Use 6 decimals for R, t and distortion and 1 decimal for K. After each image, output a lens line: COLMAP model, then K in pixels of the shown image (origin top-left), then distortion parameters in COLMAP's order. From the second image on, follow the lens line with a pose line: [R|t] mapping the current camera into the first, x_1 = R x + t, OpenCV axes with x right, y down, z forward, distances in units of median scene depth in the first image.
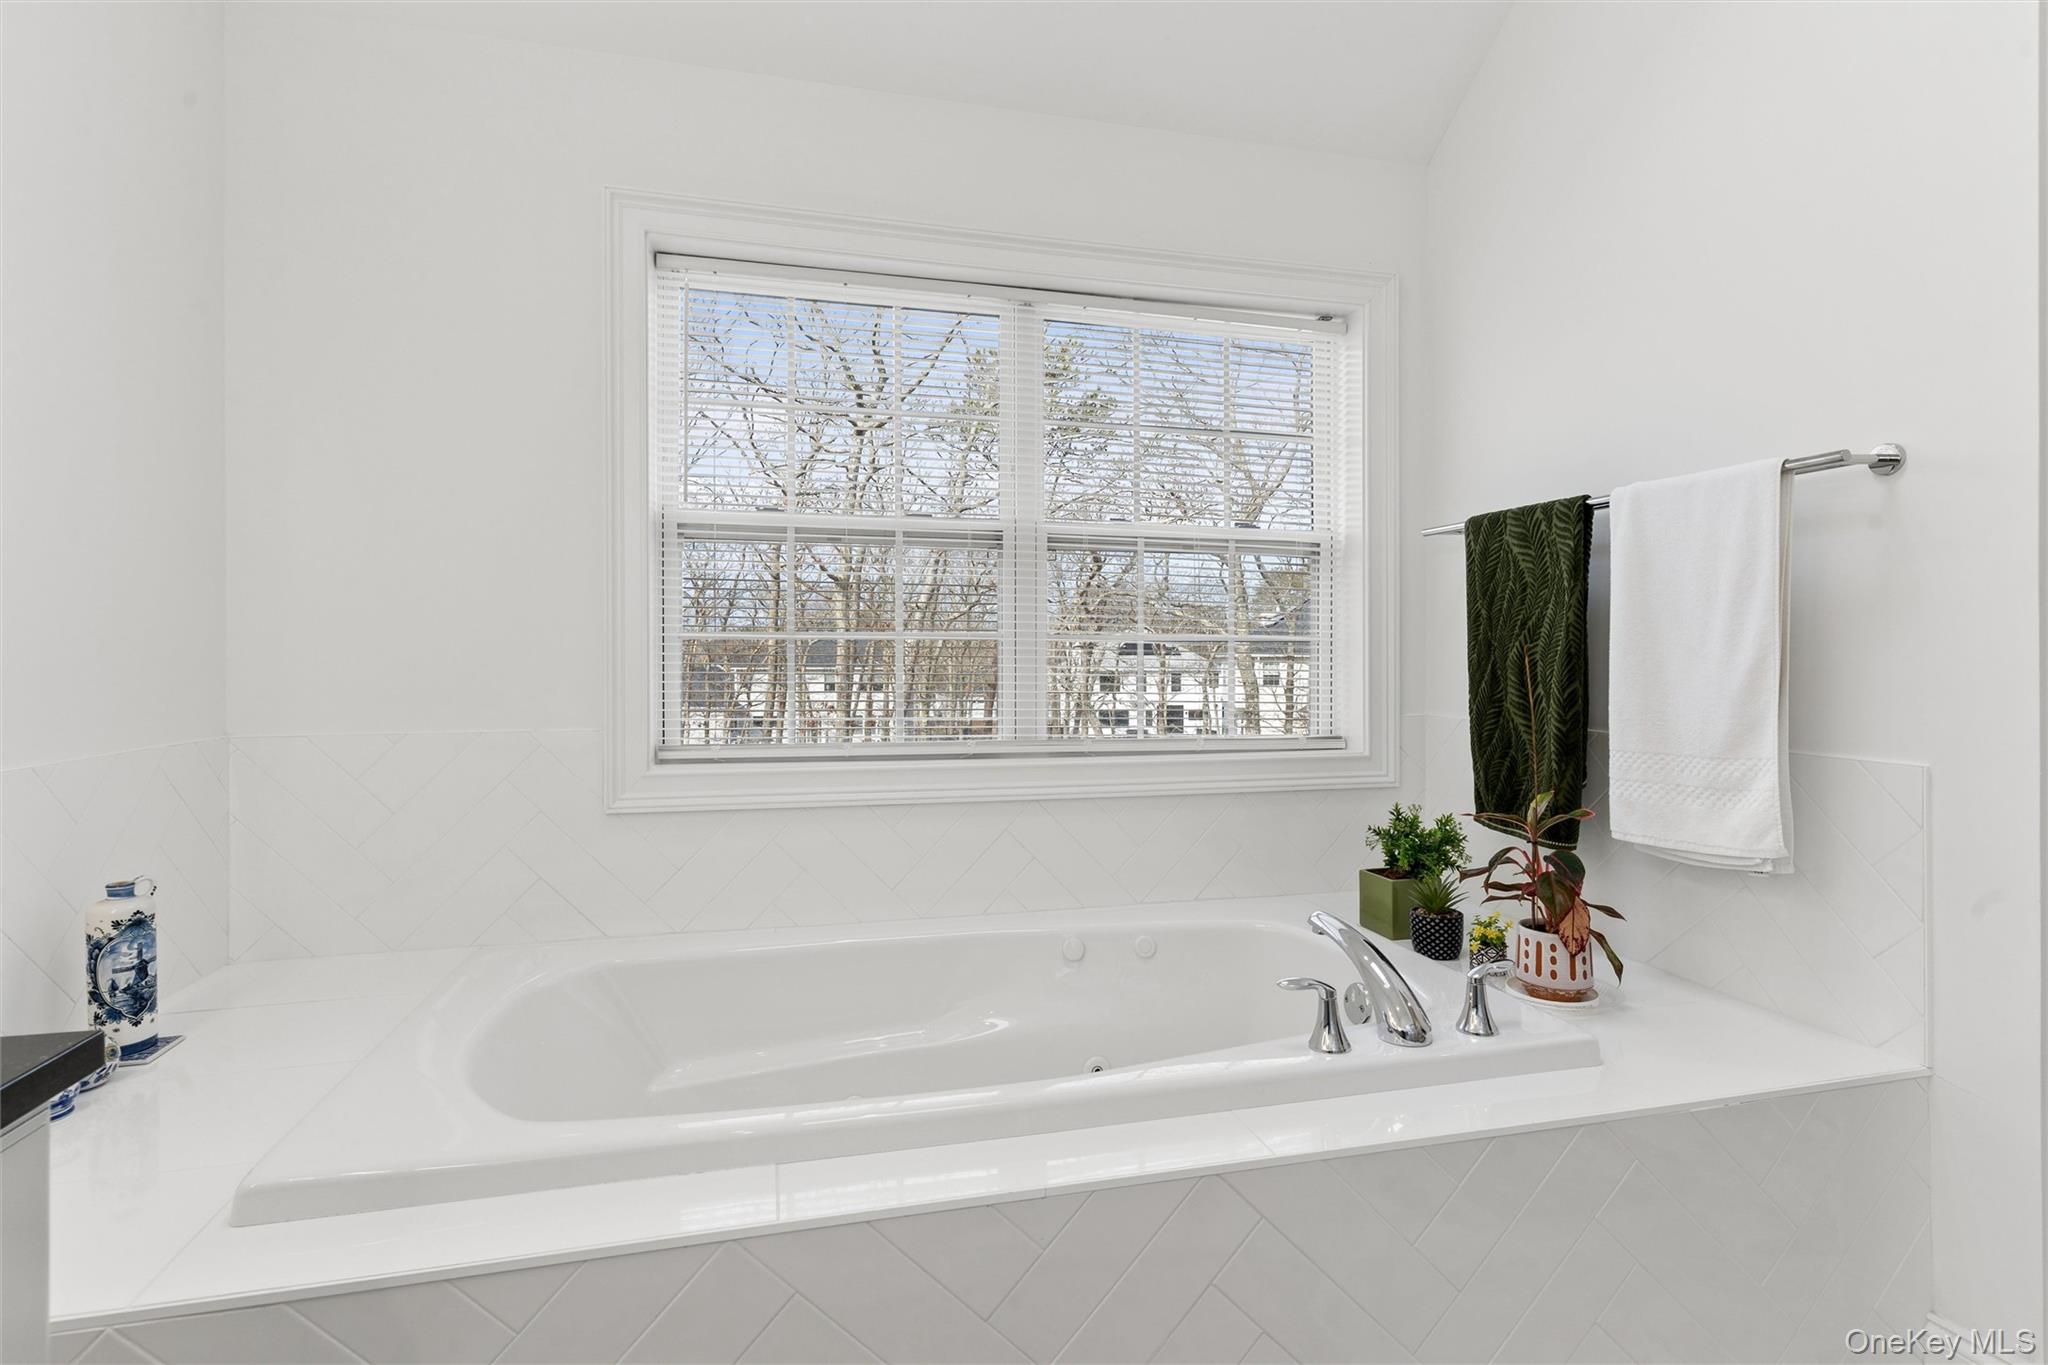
lens RADIAL K [[978.8, 0, 1022.4], [0, 978.8, 670.9], [0, 0, 1]] dist [-0.001431, 0.001628]
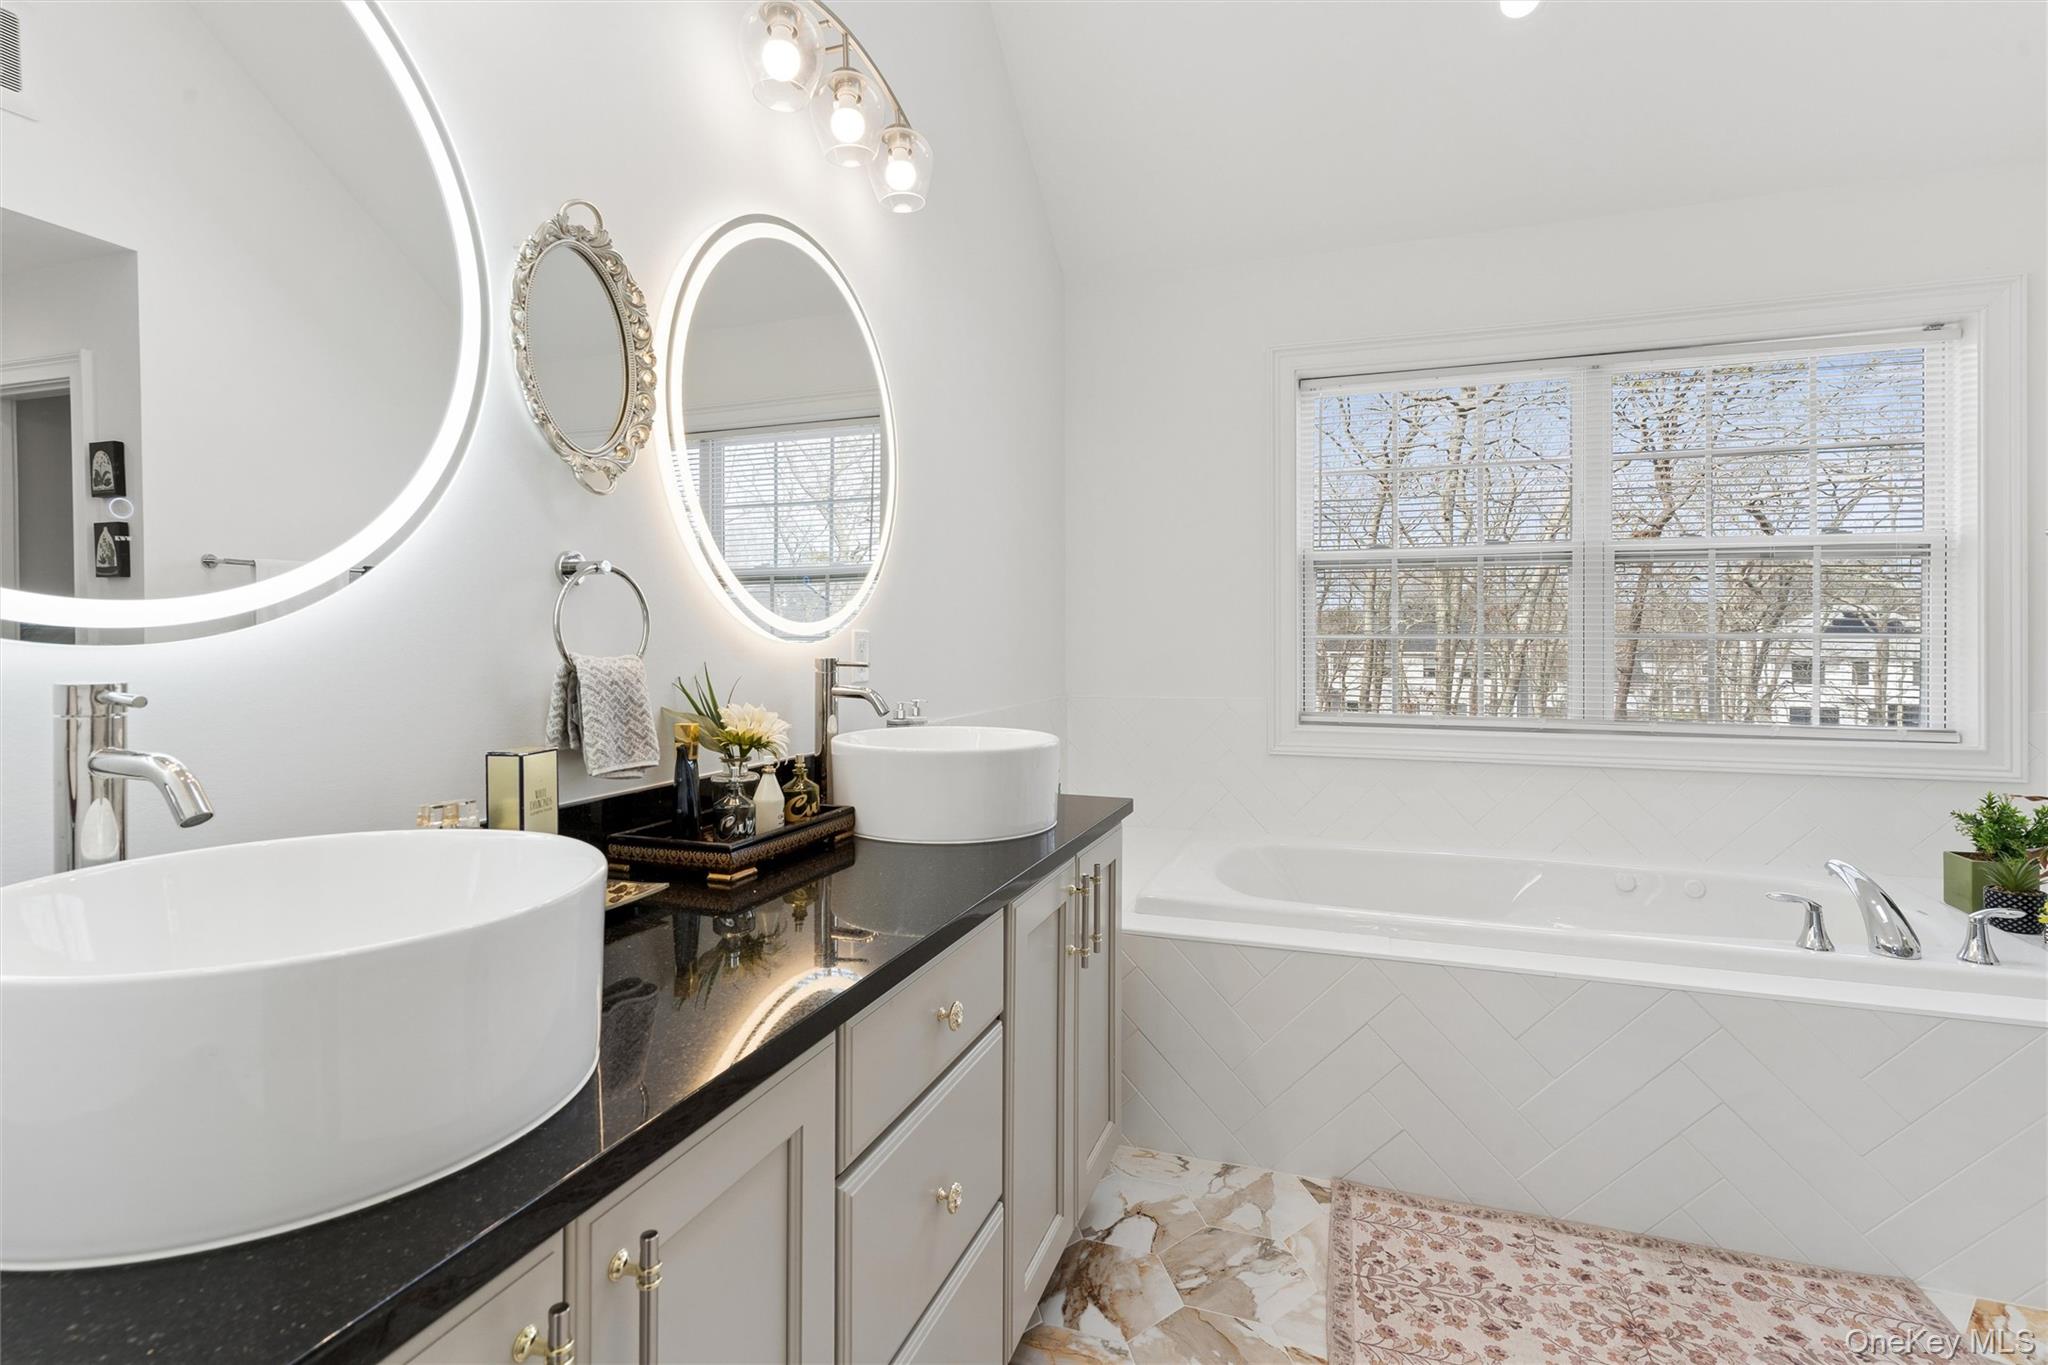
lens RADIAL K [[978.8, 0, 1008.3], [0, 978.8, 642.9], [0, 0, 1]] dist [-0.001431, 0.001628]
pose [[0.824446, -0.000439, -0.565941, 0.087467], [-0.005987, 0.999937, -0.009496, -0.009728], [0.565909, 0.011217, 0.824391, -0.410127]]
